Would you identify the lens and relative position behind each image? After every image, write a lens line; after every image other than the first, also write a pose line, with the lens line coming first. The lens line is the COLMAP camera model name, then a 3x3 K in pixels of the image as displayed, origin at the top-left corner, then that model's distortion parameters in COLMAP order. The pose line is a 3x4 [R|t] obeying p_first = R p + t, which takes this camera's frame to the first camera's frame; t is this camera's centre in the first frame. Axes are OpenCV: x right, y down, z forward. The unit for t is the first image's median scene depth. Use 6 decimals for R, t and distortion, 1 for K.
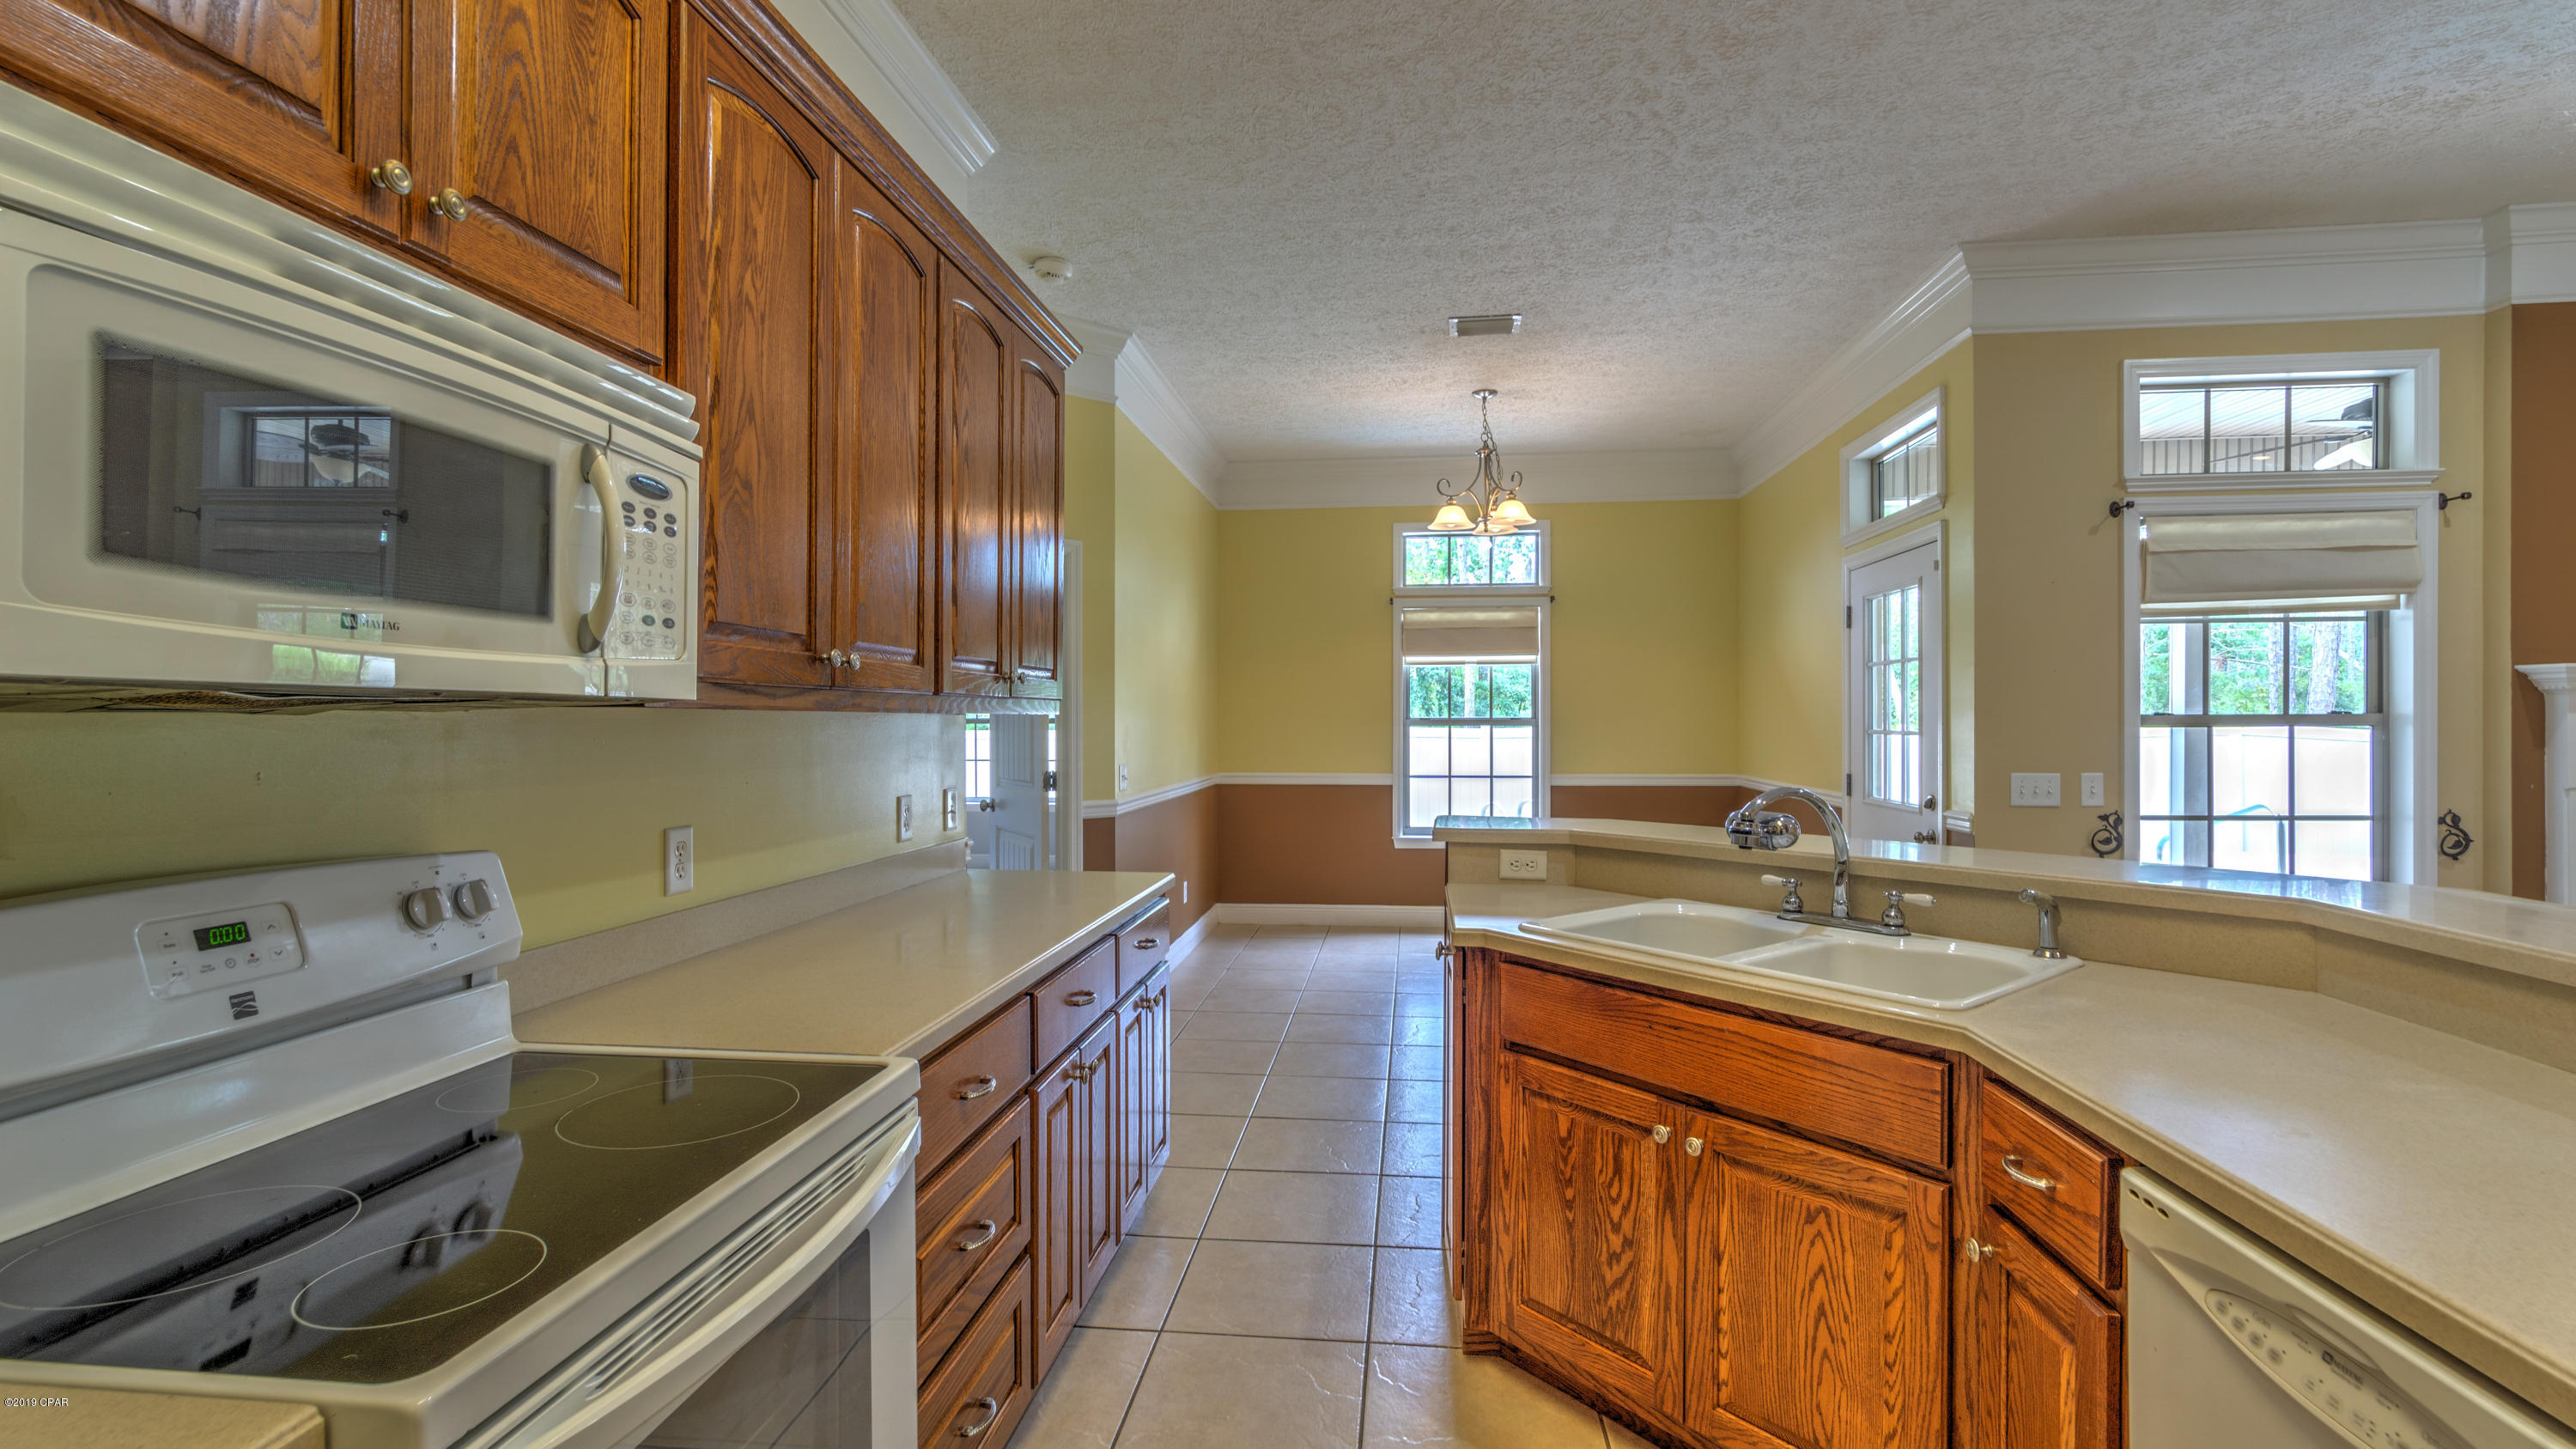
lens RADIAL K [[1131.8, 0, 1296.2], [0, 1131.8, 724.4], [0, 0, 1]] dist [0.004171, 0.000434]
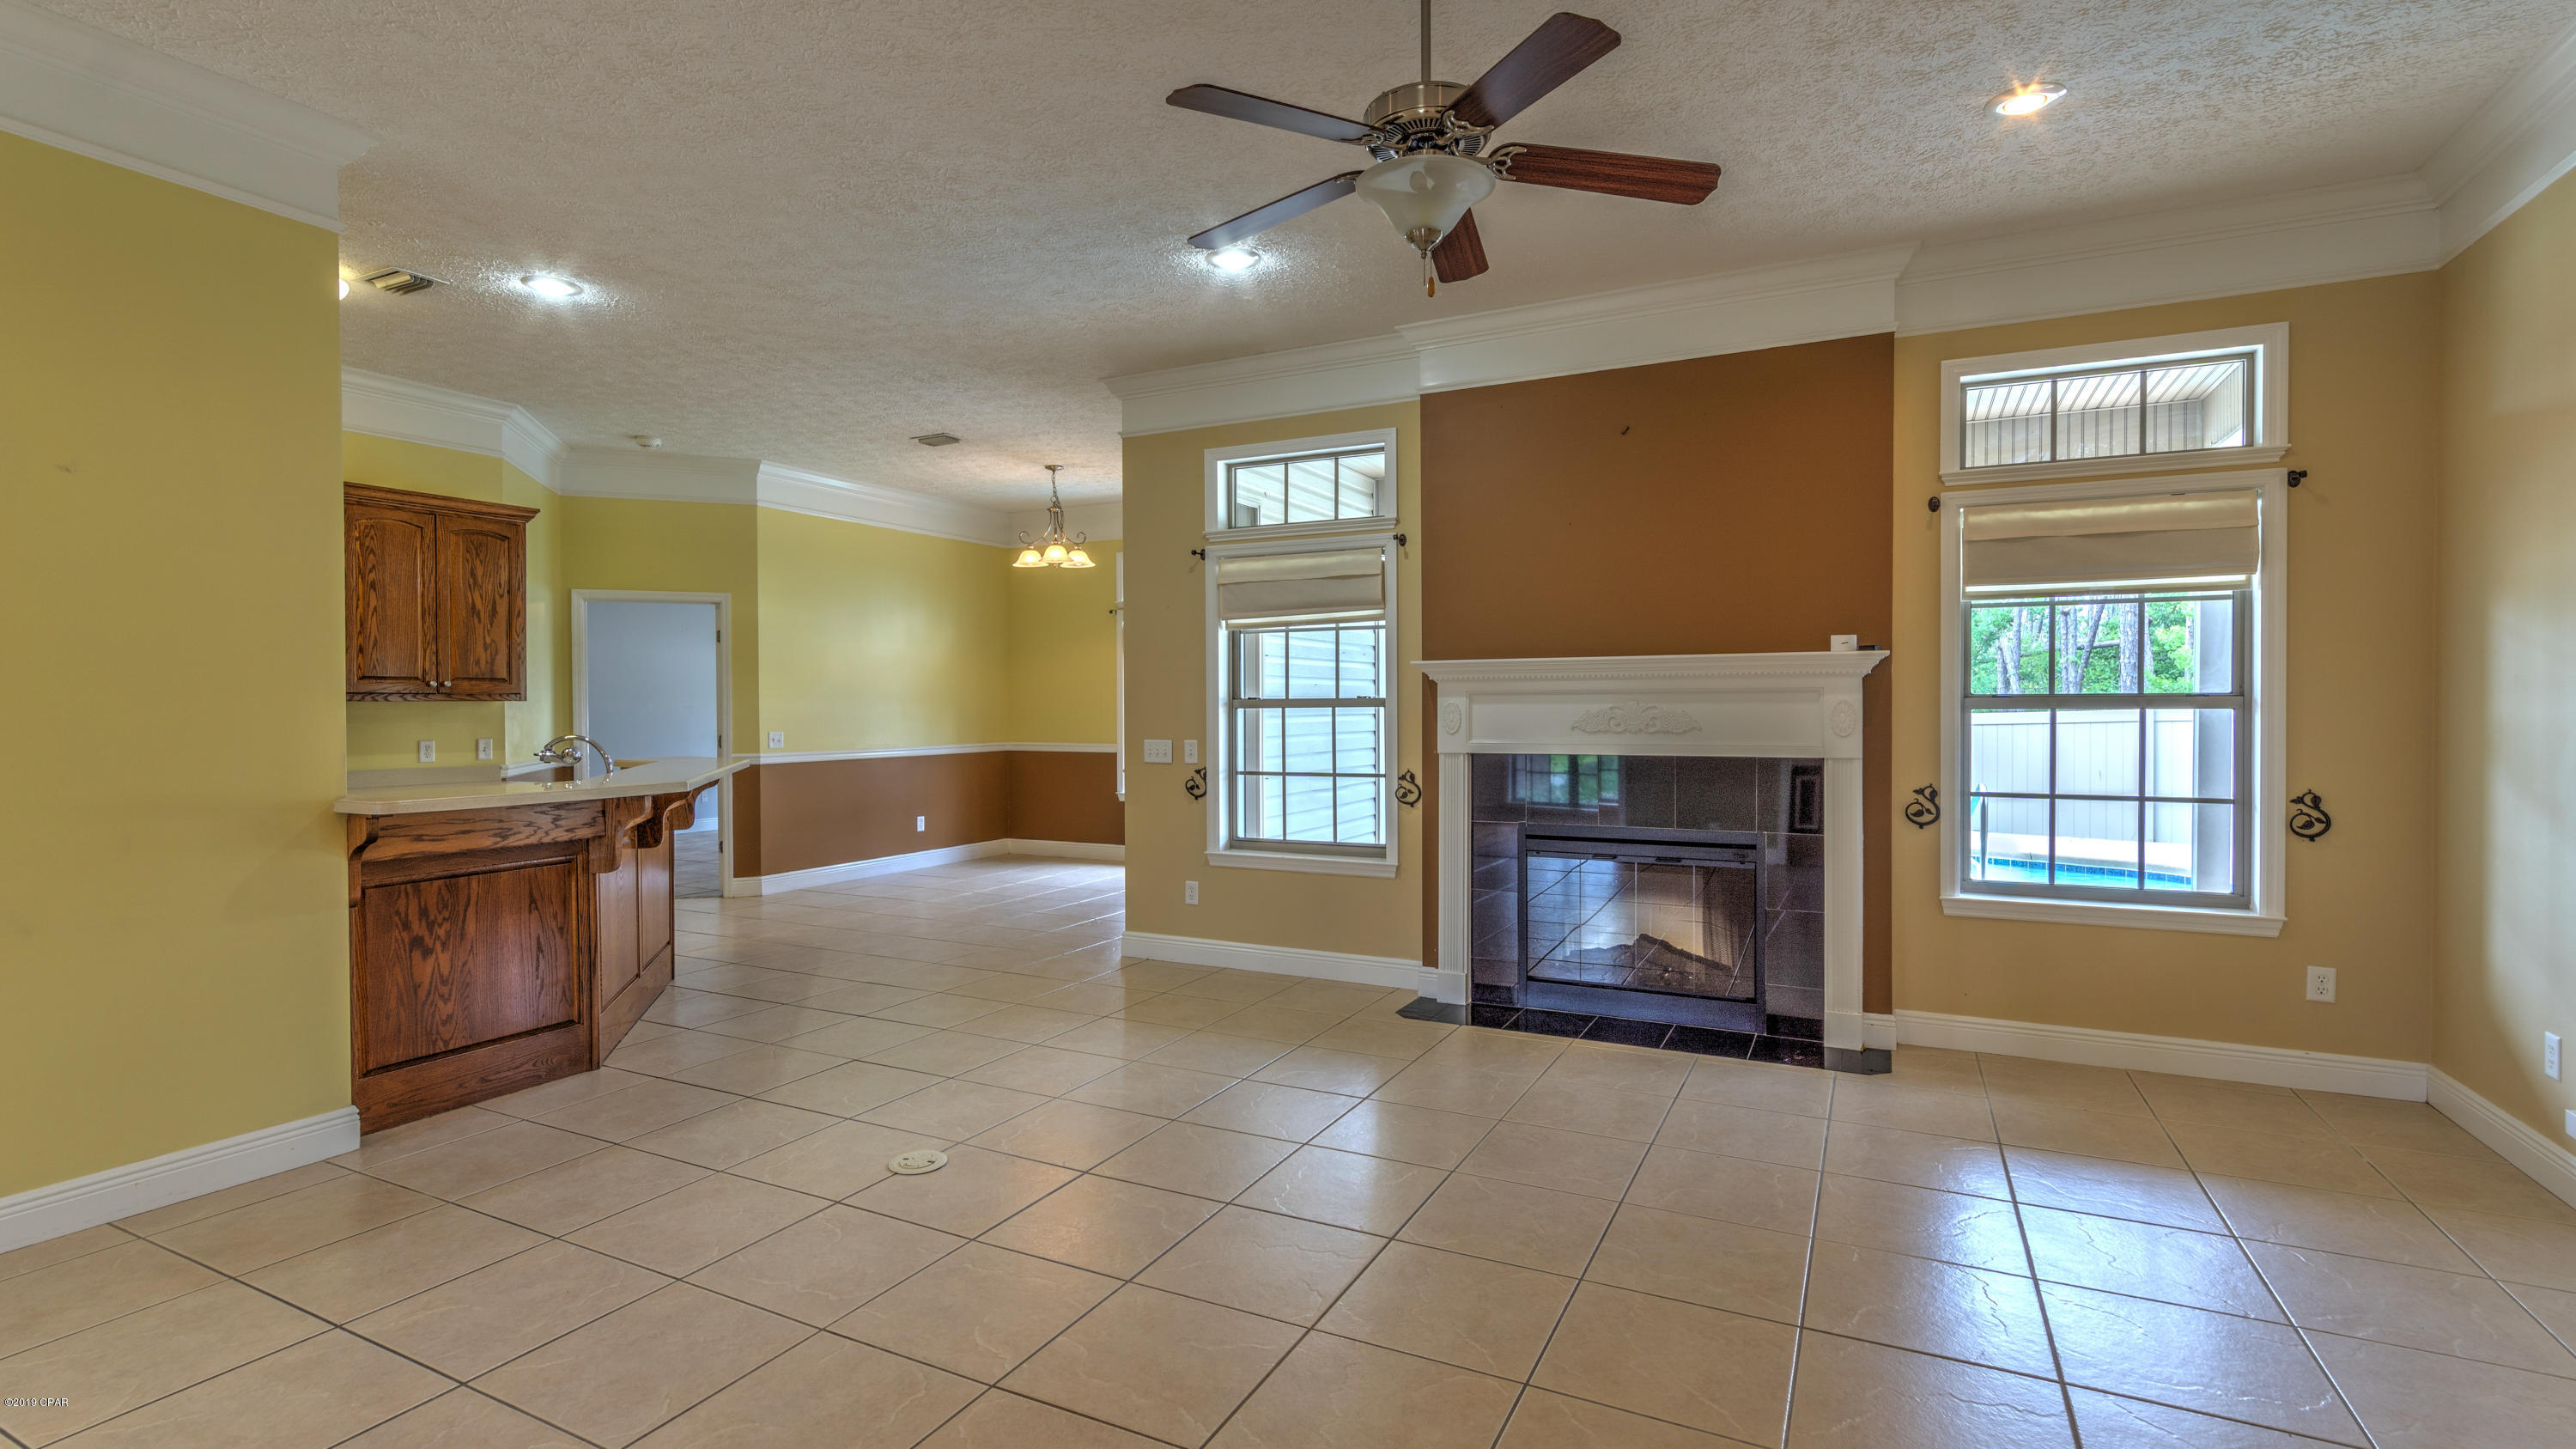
lens RADIAL K [[1131.8, 0, 1296.2], [0, 1131.8, 724.4], [0, 0, 1]] dist [0.004171, 0.000434]
pose [[0.939981, 0.004704, -0.341196, 1.304690], [0.000390, 0.999889, 0.014861, 0.001513], [0.341228, -0.014103, 0.939875, -0.294431]]
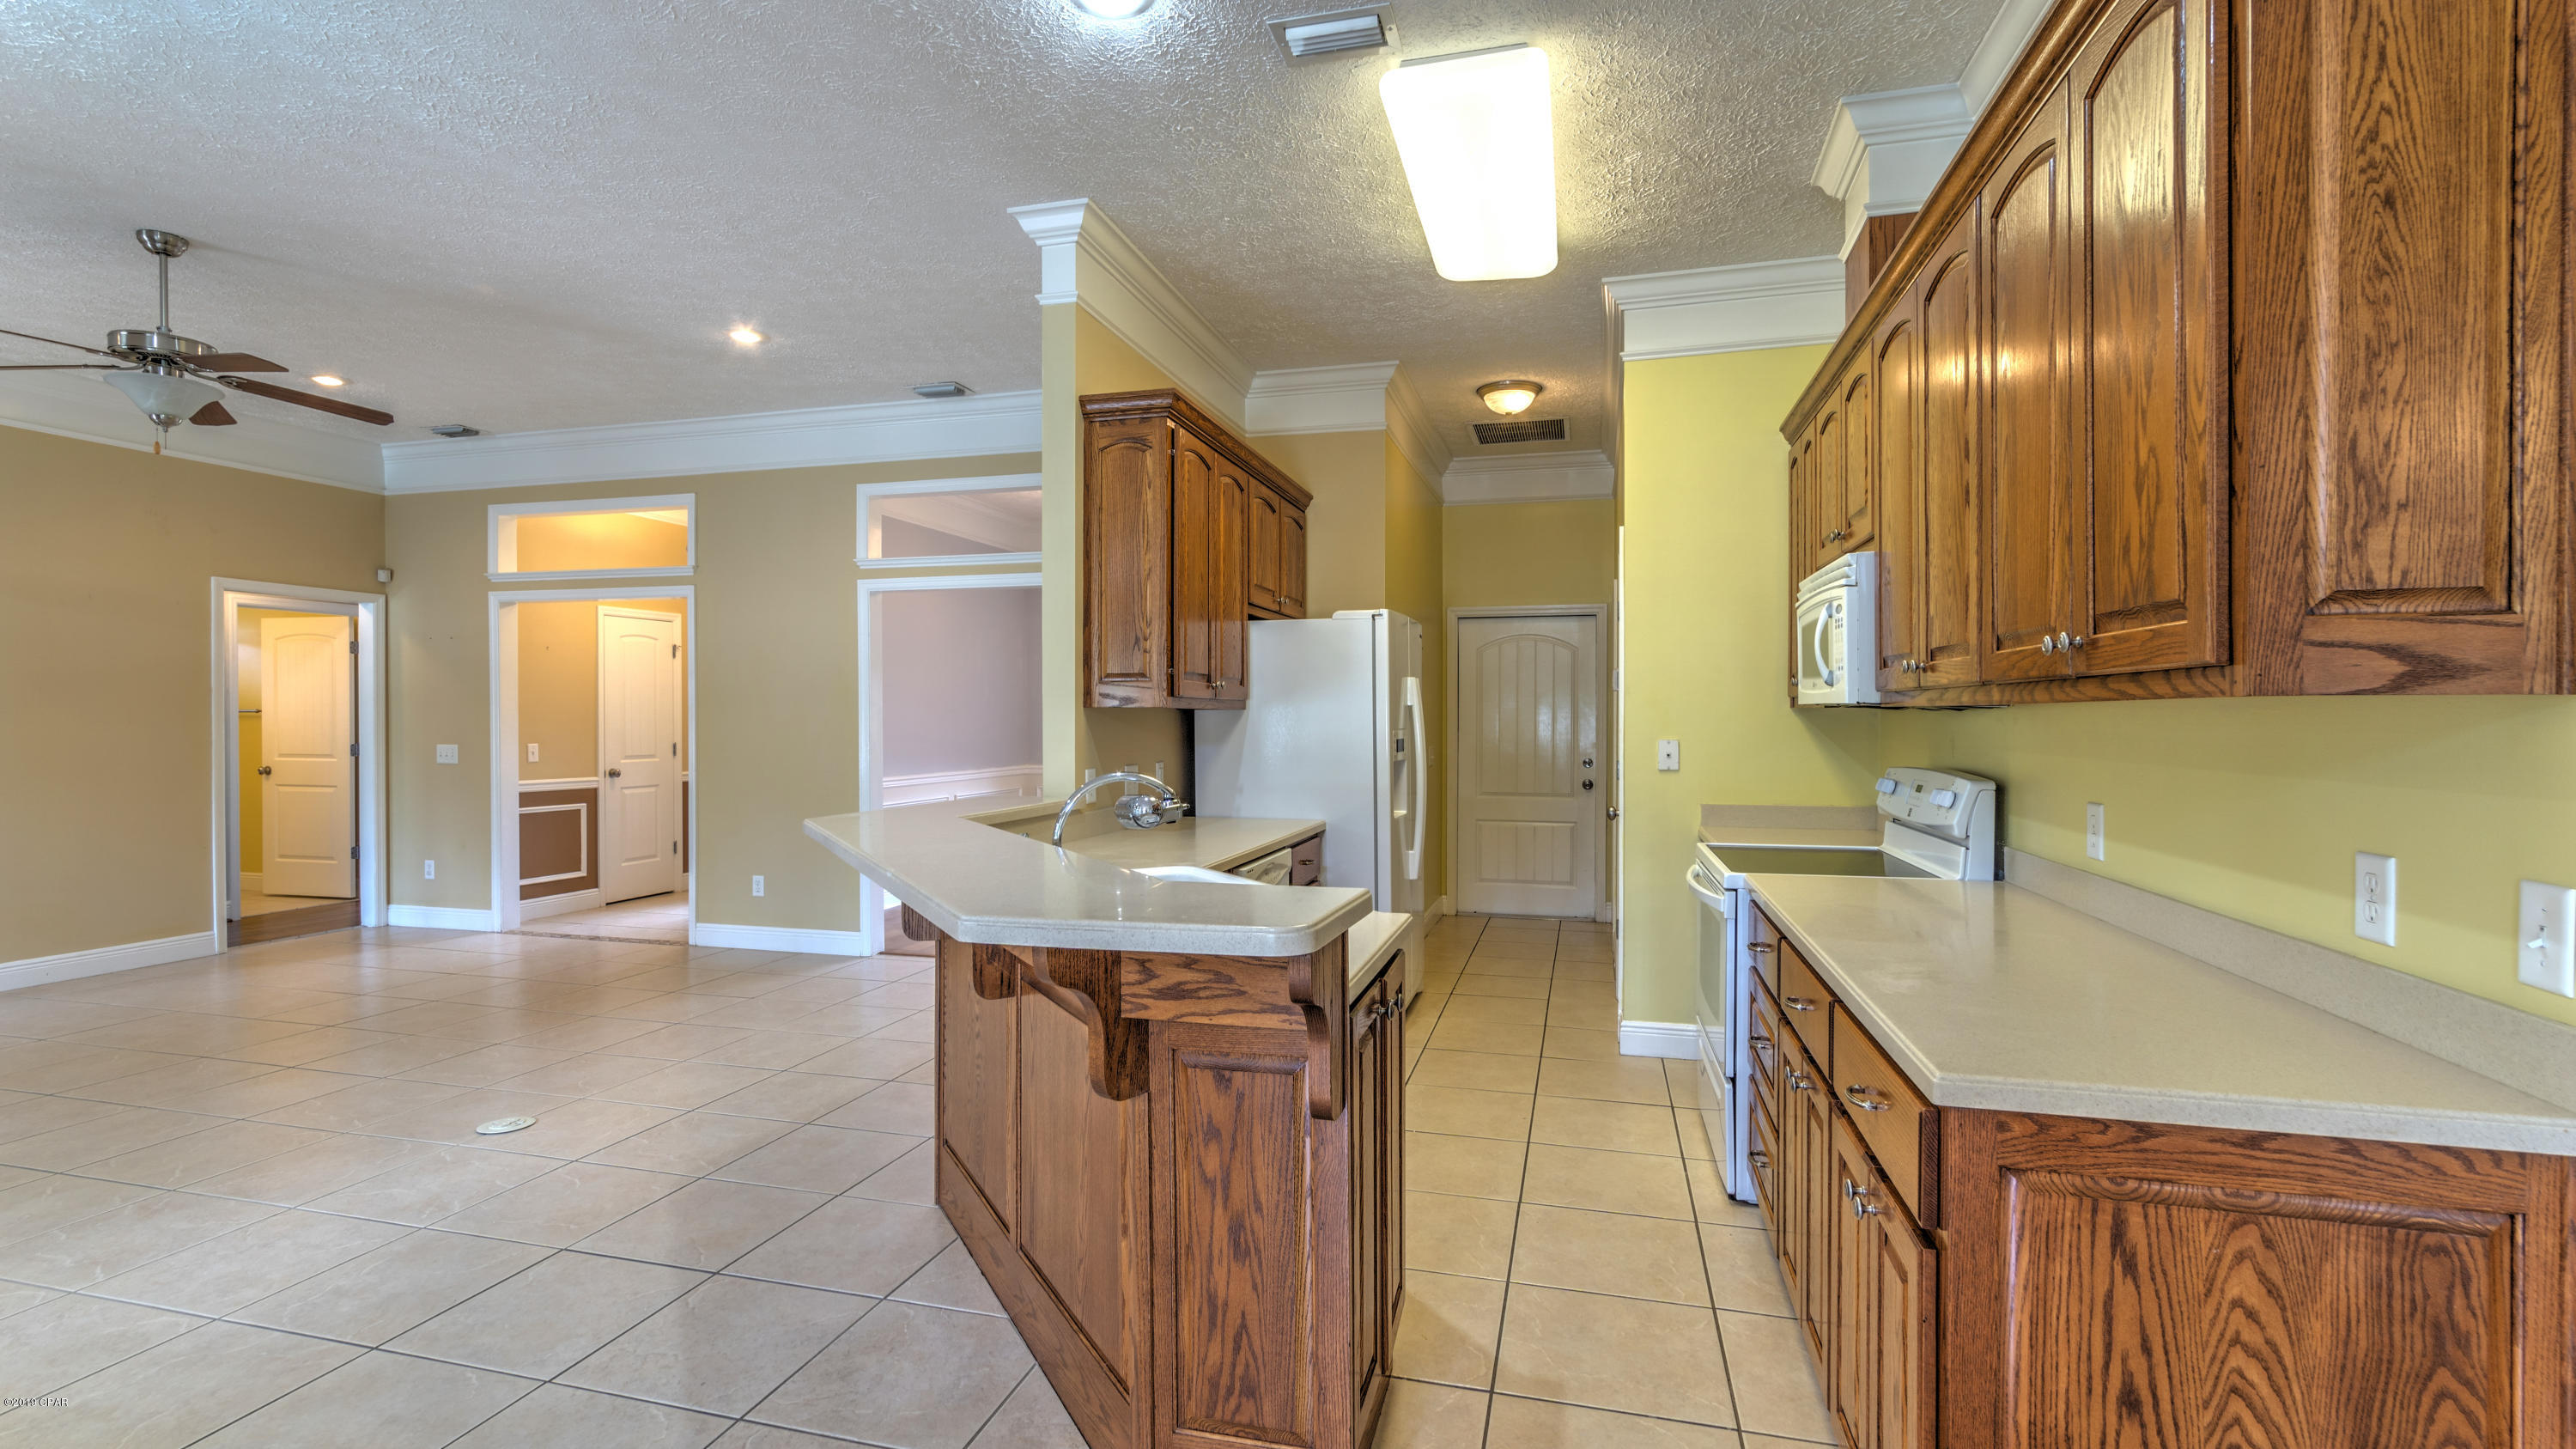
lens RADIAL K [[1160.8, 0, 1284.2], [0, 1160.8, 728.3], [0, 0, 1]] dist [-0.000961, 0.000266]
pose [[-0.984956, -0.000477, 0.172804, 0.025743], [0.001832, 0.999911, 0.013198, -0.002293], [-0.172795, 0.013316, -0.984868, 1.146218]]
